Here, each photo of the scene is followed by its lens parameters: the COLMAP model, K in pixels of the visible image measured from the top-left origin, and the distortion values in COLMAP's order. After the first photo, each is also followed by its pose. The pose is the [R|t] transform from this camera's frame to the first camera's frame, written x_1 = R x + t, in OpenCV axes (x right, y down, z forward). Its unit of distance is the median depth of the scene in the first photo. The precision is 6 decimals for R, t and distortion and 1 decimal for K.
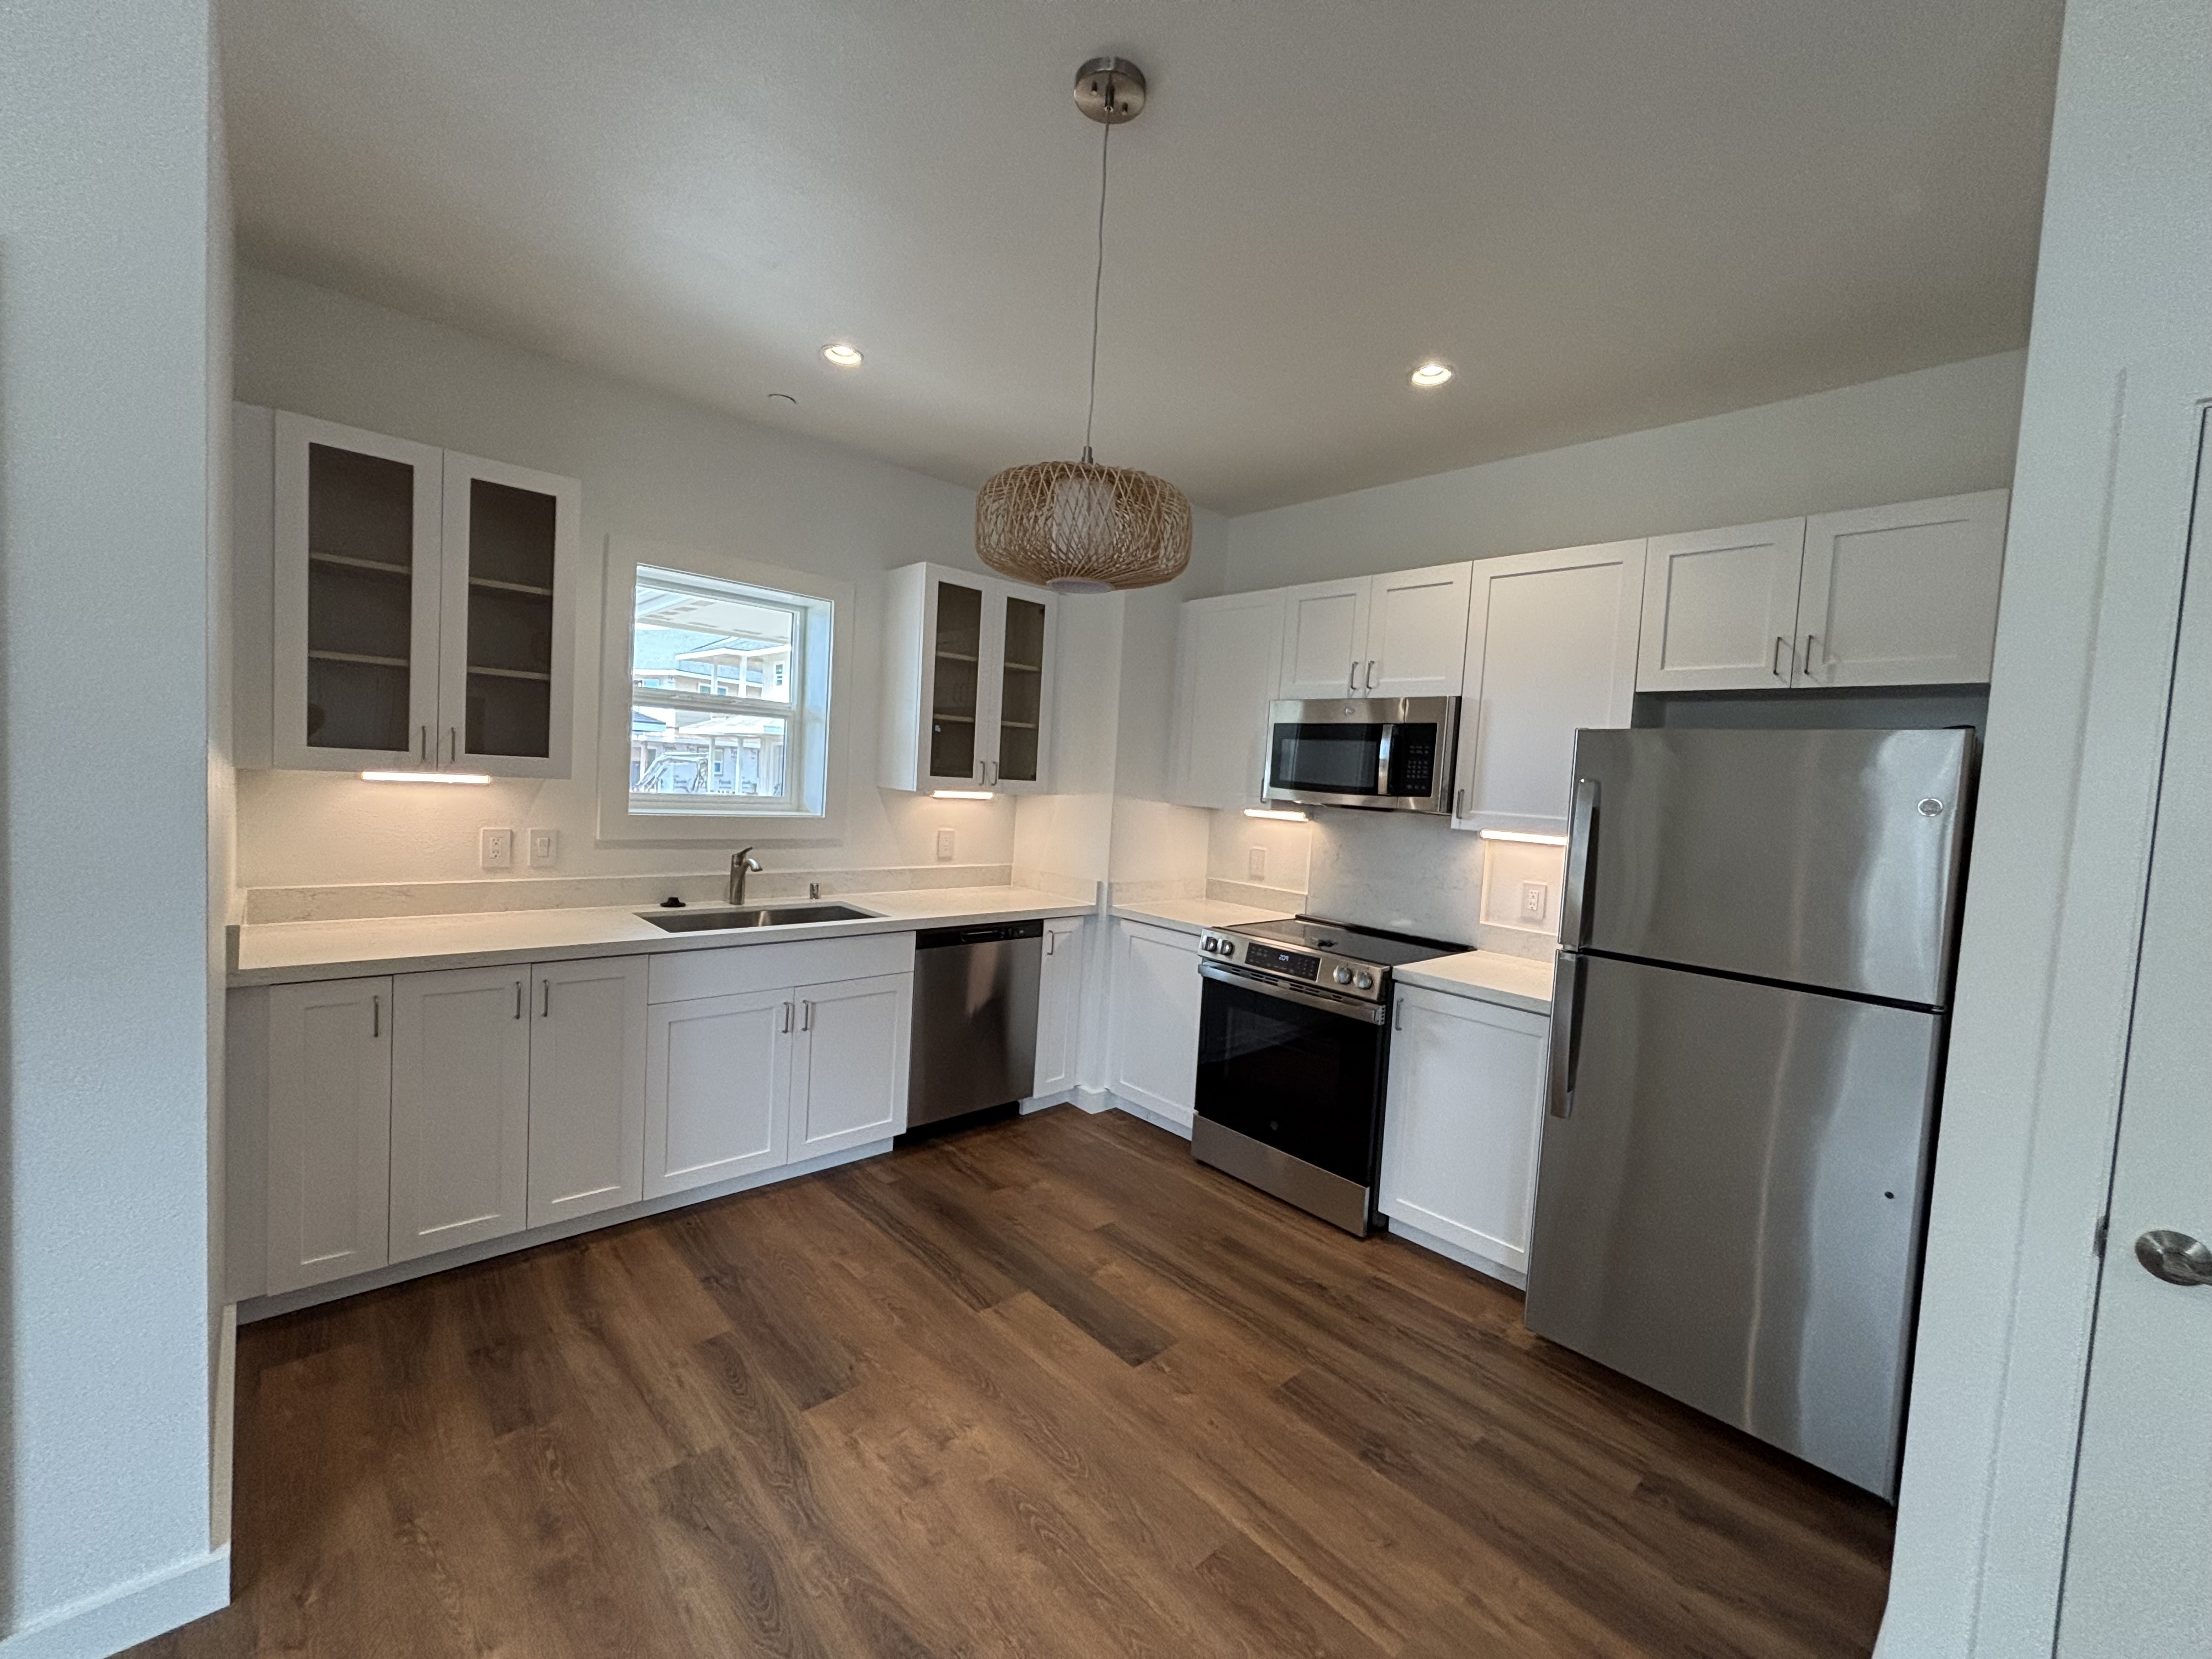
lens RADIAL K [[898.5, 0, 1107.0], [0, 898.5, 824.3], [0, 0, 1]] dist [0.001866, 0.000379]
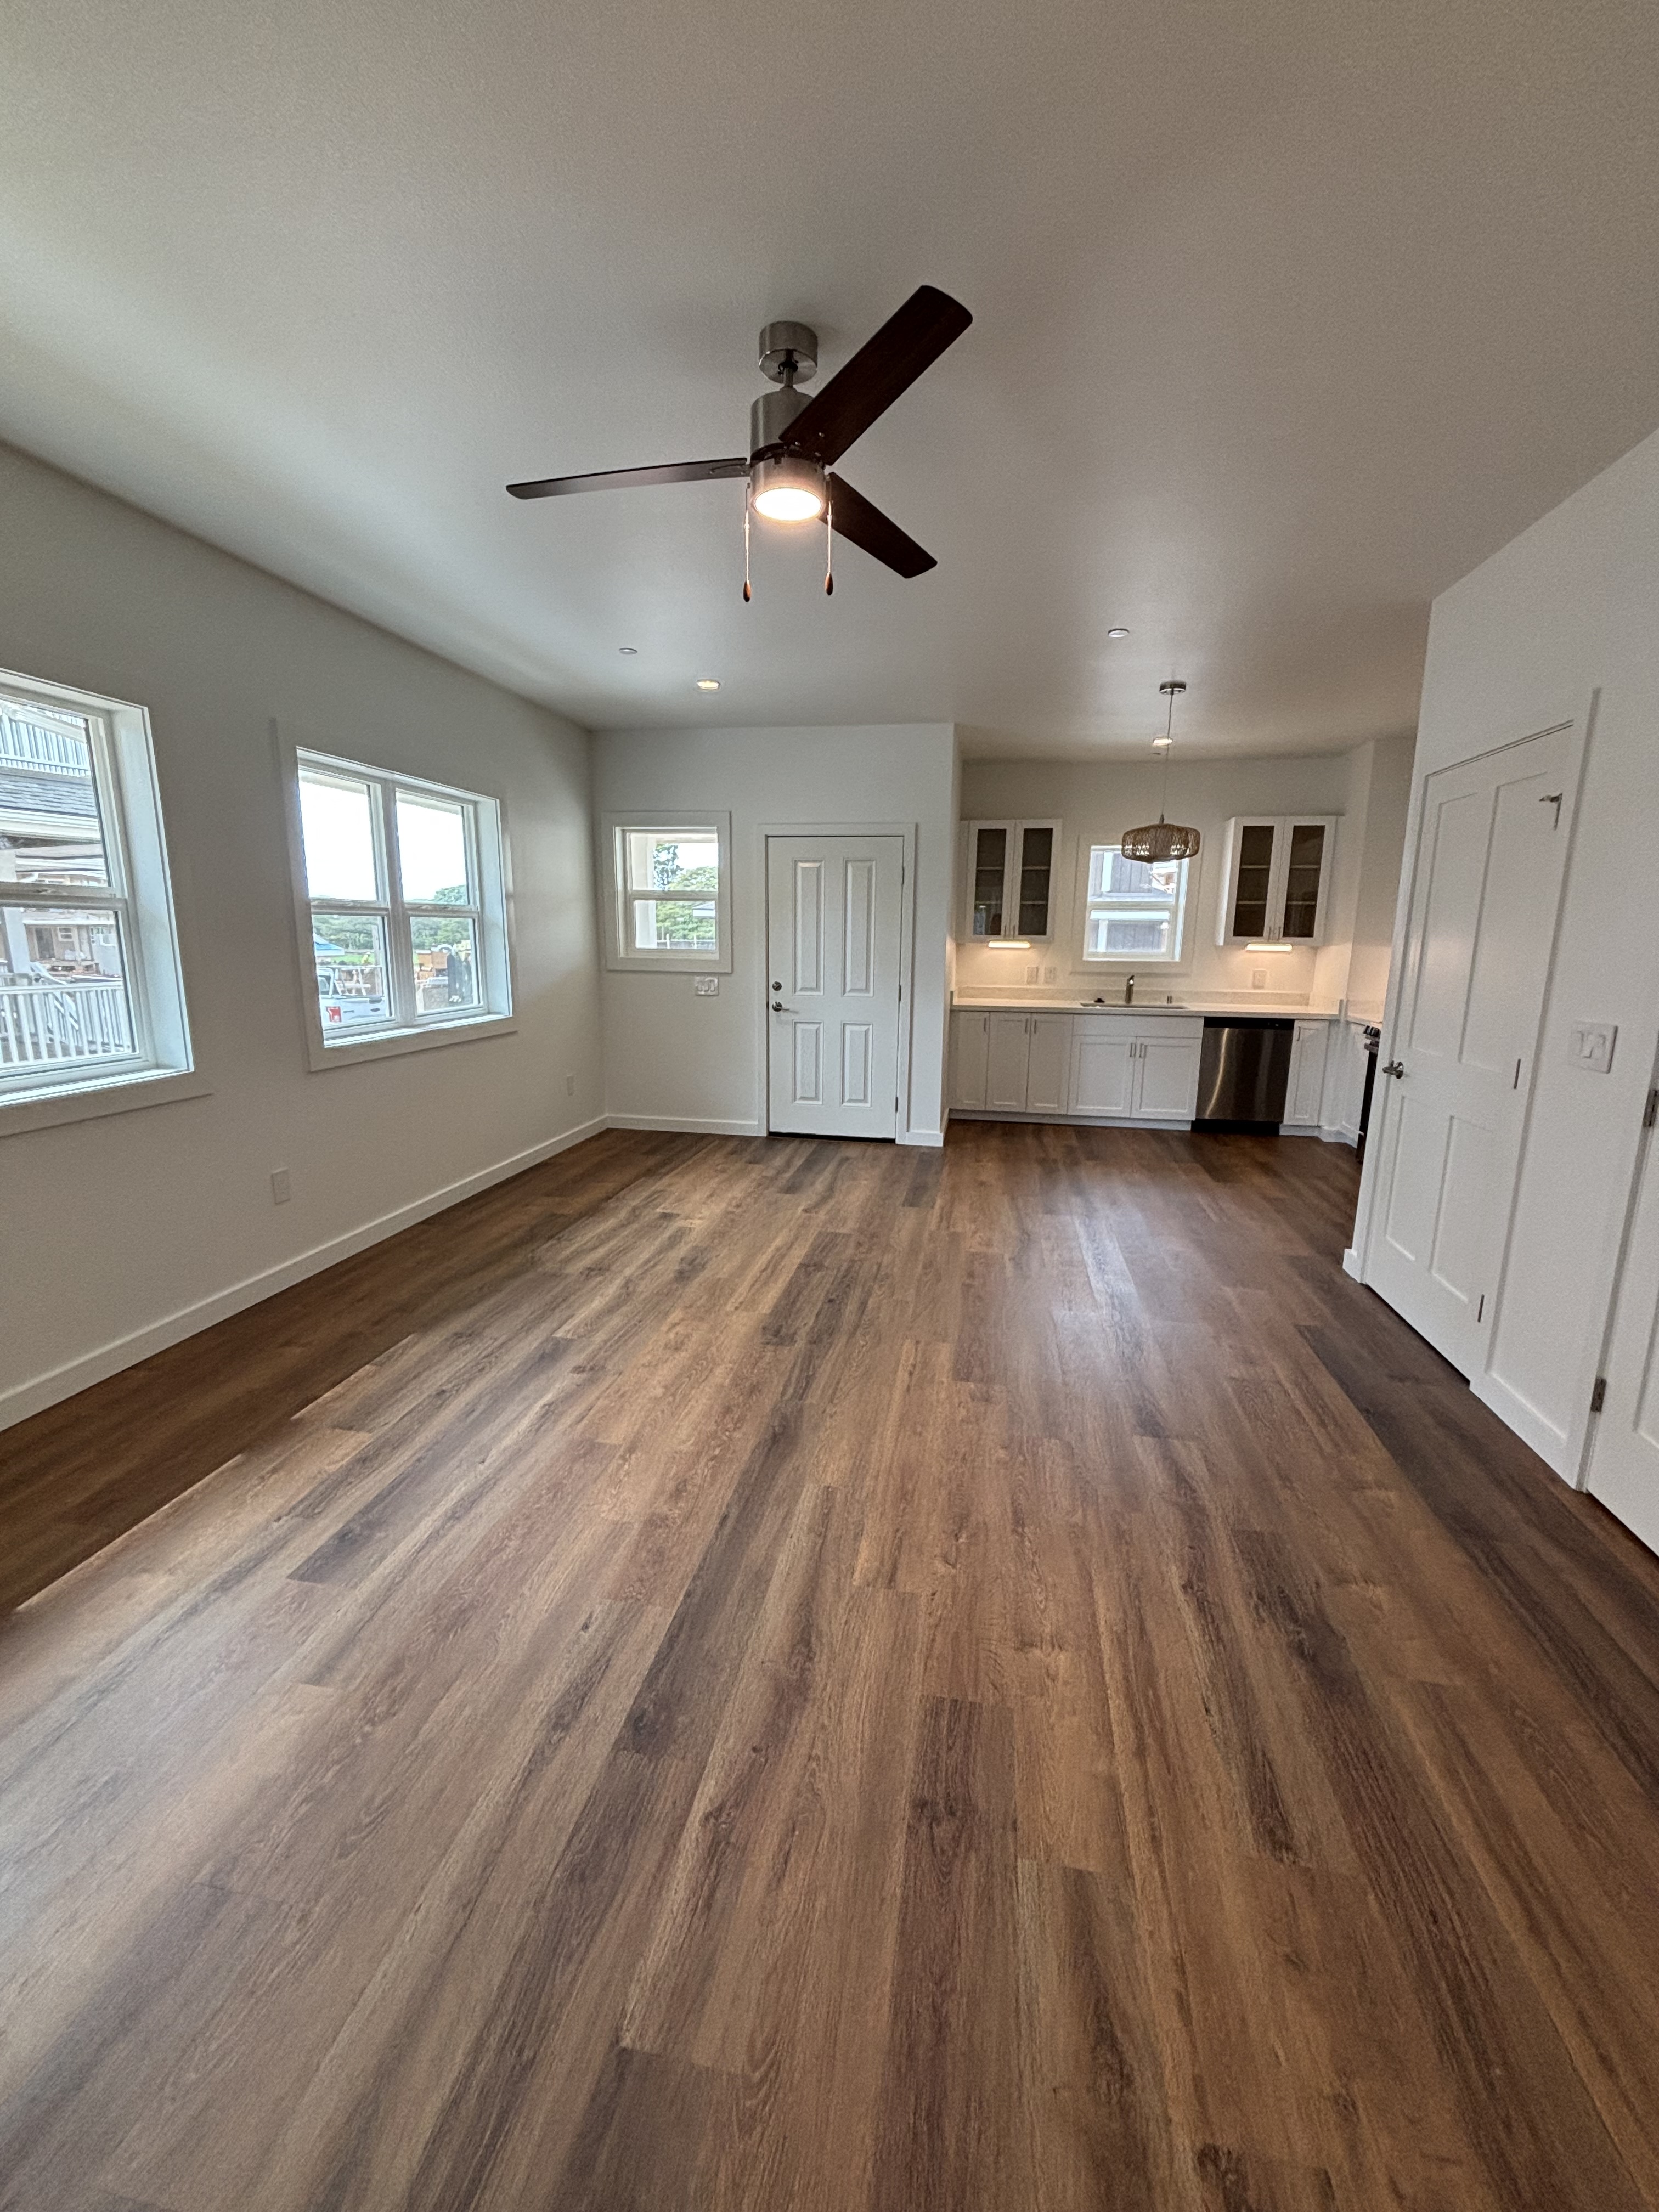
lens RADIAL K [[896.9, 0, 834.7], [0, 896.9, 1110.9], [0, 0, 1]] dist [0.002478, 0.000711]
pose [[0.600692, 0.107038, -0.792283, 1.124499], [-0.020325, 0.992721, 0.118707, 0.134668], [0.799222, -0.055203, 0.598496, -1.059364]]
